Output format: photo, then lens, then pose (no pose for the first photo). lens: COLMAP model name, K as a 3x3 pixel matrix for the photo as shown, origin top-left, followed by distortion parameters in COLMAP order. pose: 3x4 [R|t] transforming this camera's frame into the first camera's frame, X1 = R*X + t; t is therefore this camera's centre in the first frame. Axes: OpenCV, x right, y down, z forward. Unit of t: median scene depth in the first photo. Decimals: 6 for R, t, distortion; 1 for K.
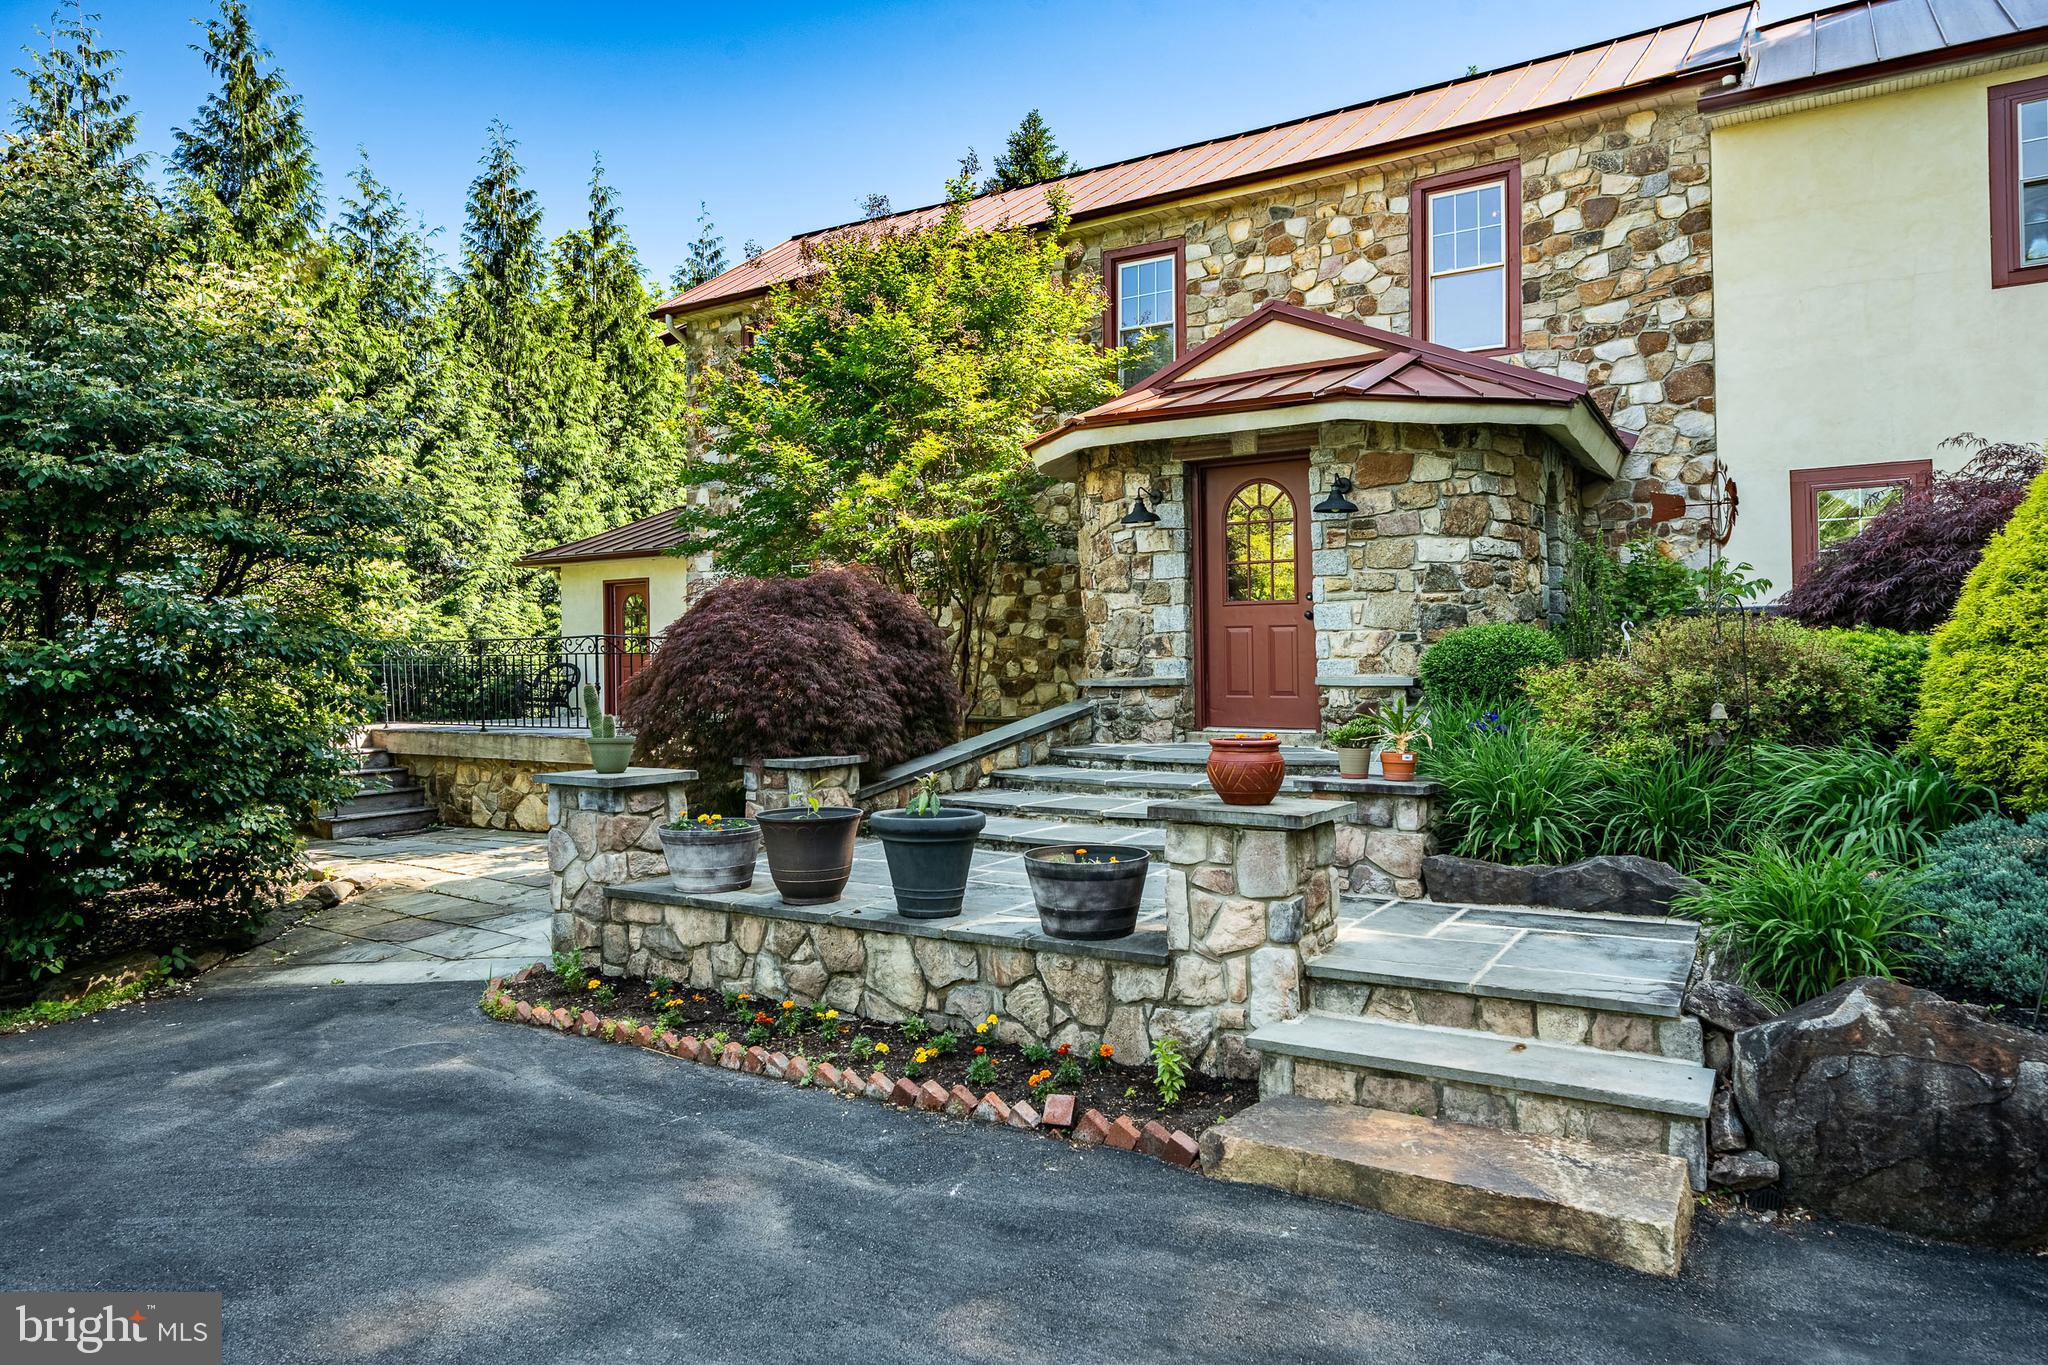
lens RADIAL K [[1235.2, 0, 1025.9], [0, 1235.2, 684.1], [0, 0, 1]] dist [-0.001908, -0.000877]
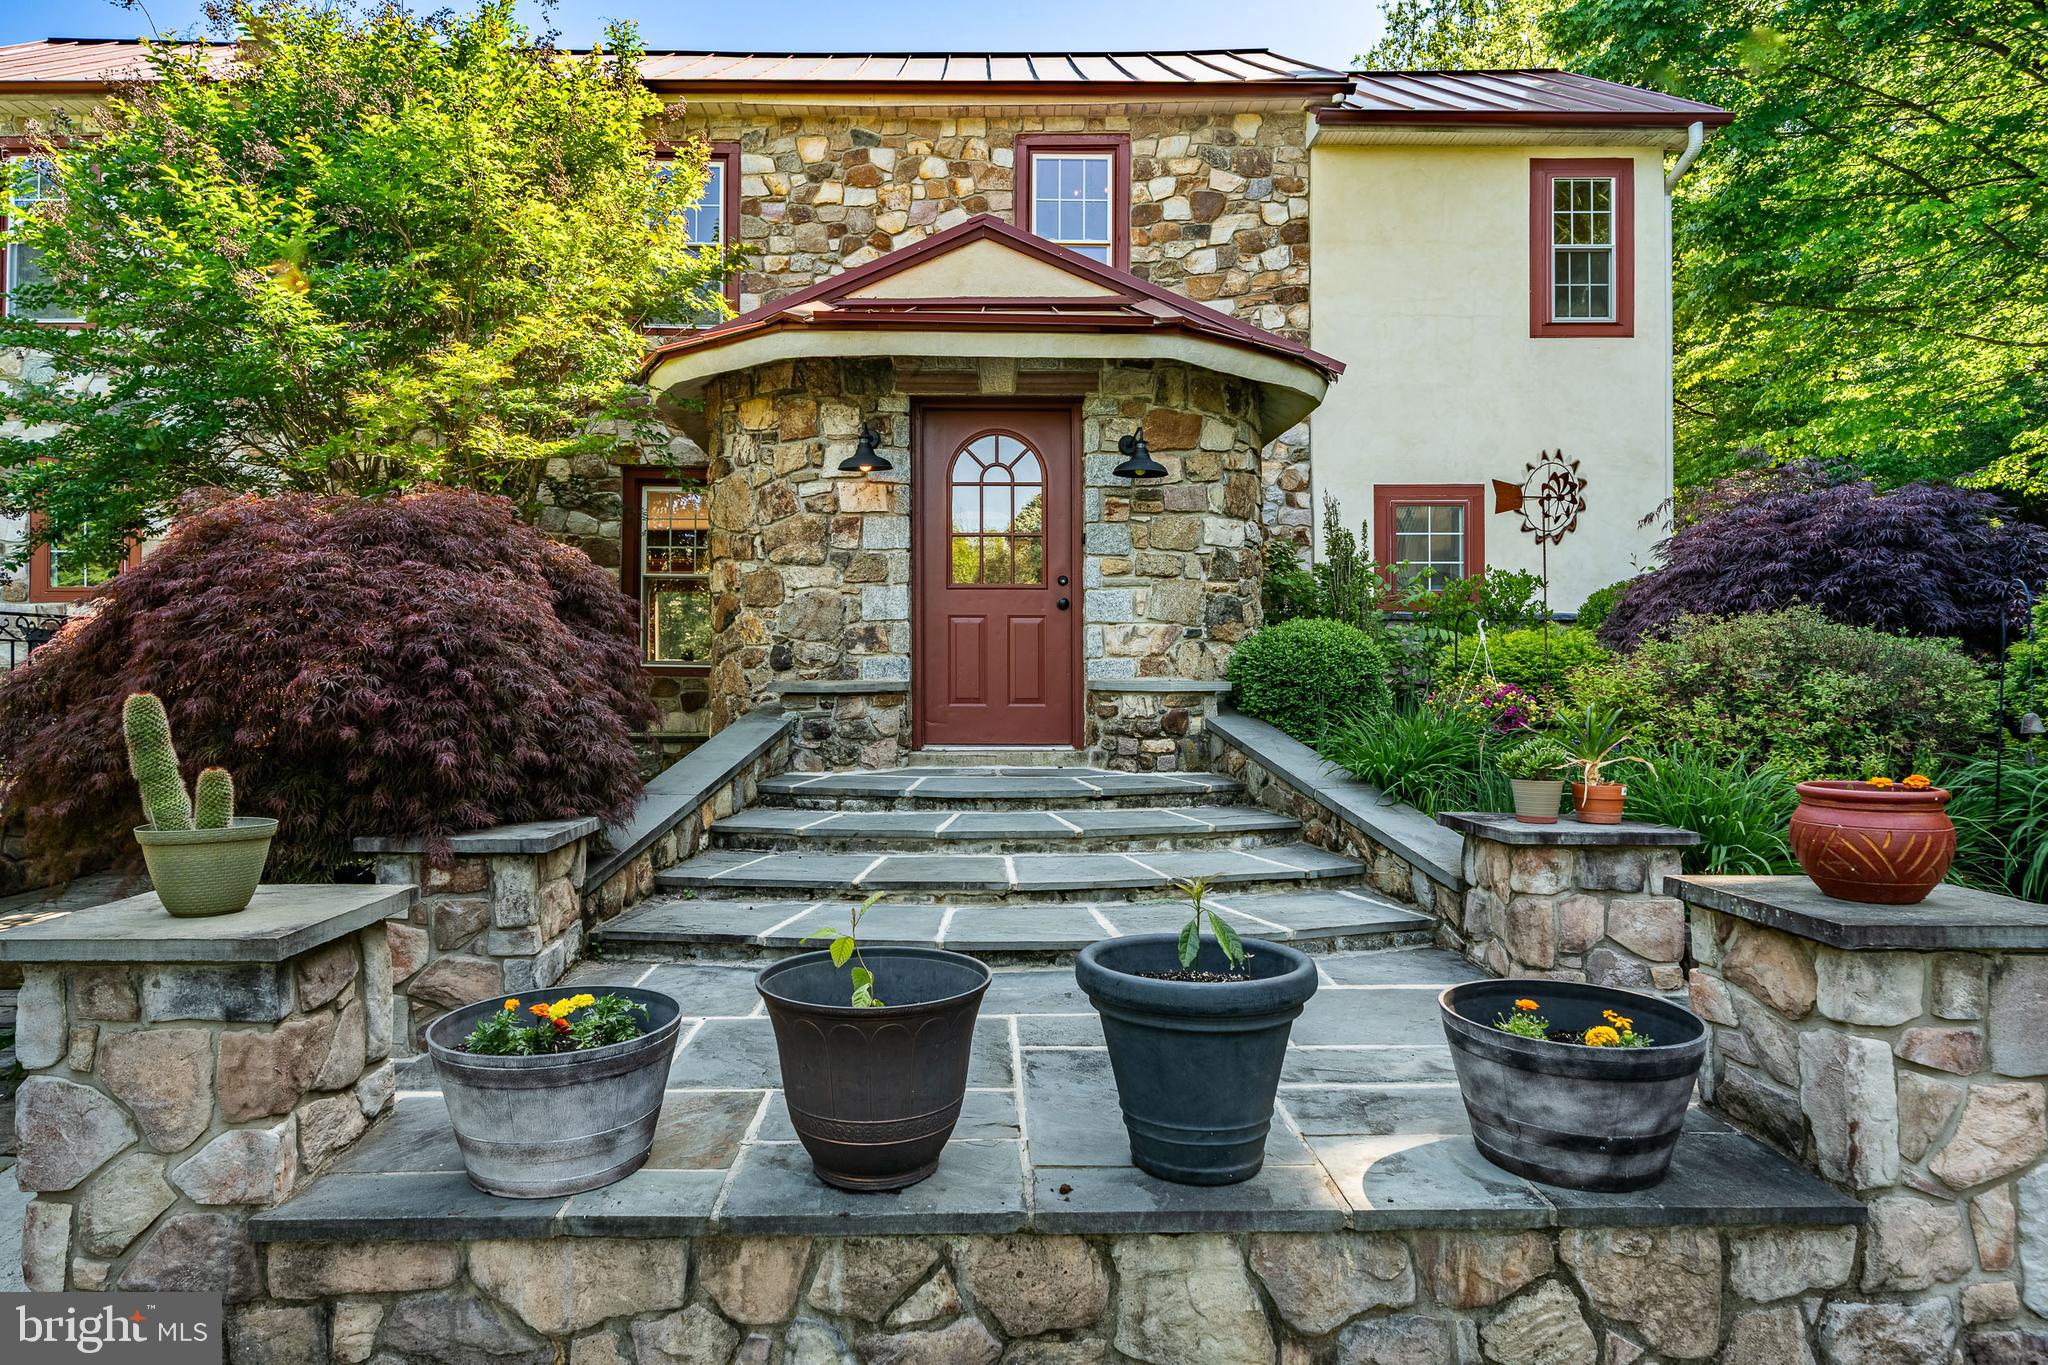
lens RADIAL K [[1208.5, 0, 1023.8], [0, 1208.5, 673.1], [0, 0, 1]] dist [-0.002869, 0.004183]
pose [[0.842750, 0.005300, 0.538278, -0.225857], [0.001476, 0.999925, -0.012155, -0.000993], [-0.538302, 0.011039, 0.842679, 0.362260]]
